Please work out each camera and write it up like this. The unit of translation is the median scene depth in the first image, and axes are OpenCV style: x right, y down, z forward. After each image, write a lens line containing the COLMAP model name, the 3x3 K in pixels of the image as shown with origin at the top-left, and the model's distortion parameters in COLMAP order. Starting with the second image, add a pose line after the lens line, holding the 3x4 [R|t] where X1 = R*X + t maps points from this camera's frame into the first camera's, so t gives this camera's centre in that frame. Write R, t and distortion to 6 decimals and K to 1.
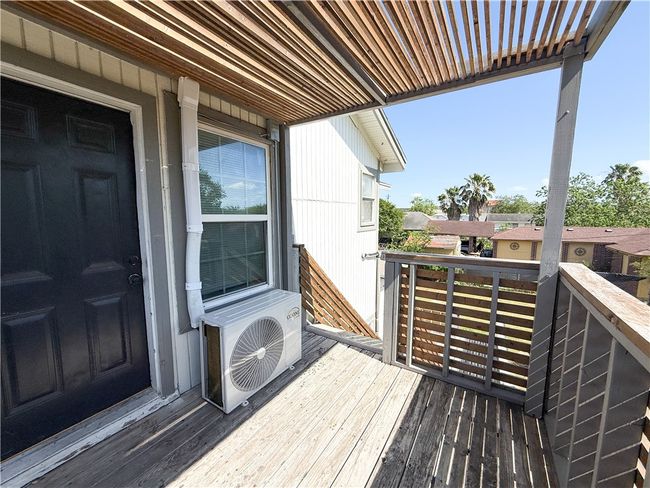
lens RADIAL K [[262.0, 0, 326.1], [0, 262.0, 244.1], [0, 0, 1]] dist [0.004298, 0.000732]
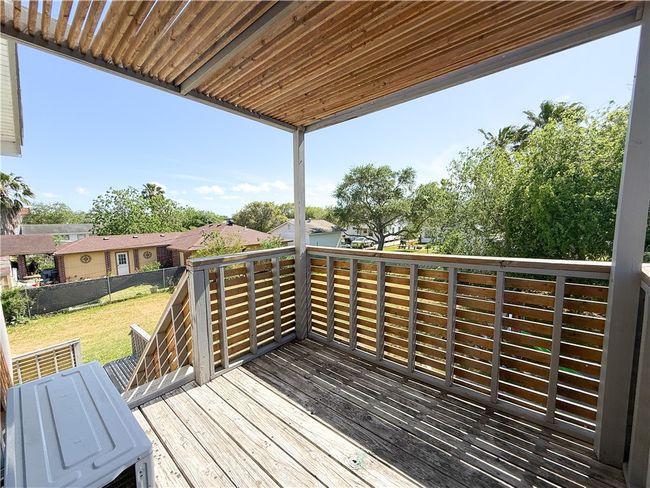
lens RADIAL K [[262.0, 0, 325.1], [0, 262.0, 243.9], [0, 0, 1]] dist [0.004298, 0.000732]
pose [[0.134296, -0.095705, 0.986309, -0.092845], [0.133976, 0.987940, 0.077621, -0.005555], [-0.981843, 0.121718, 0.145498, 0.067719]]
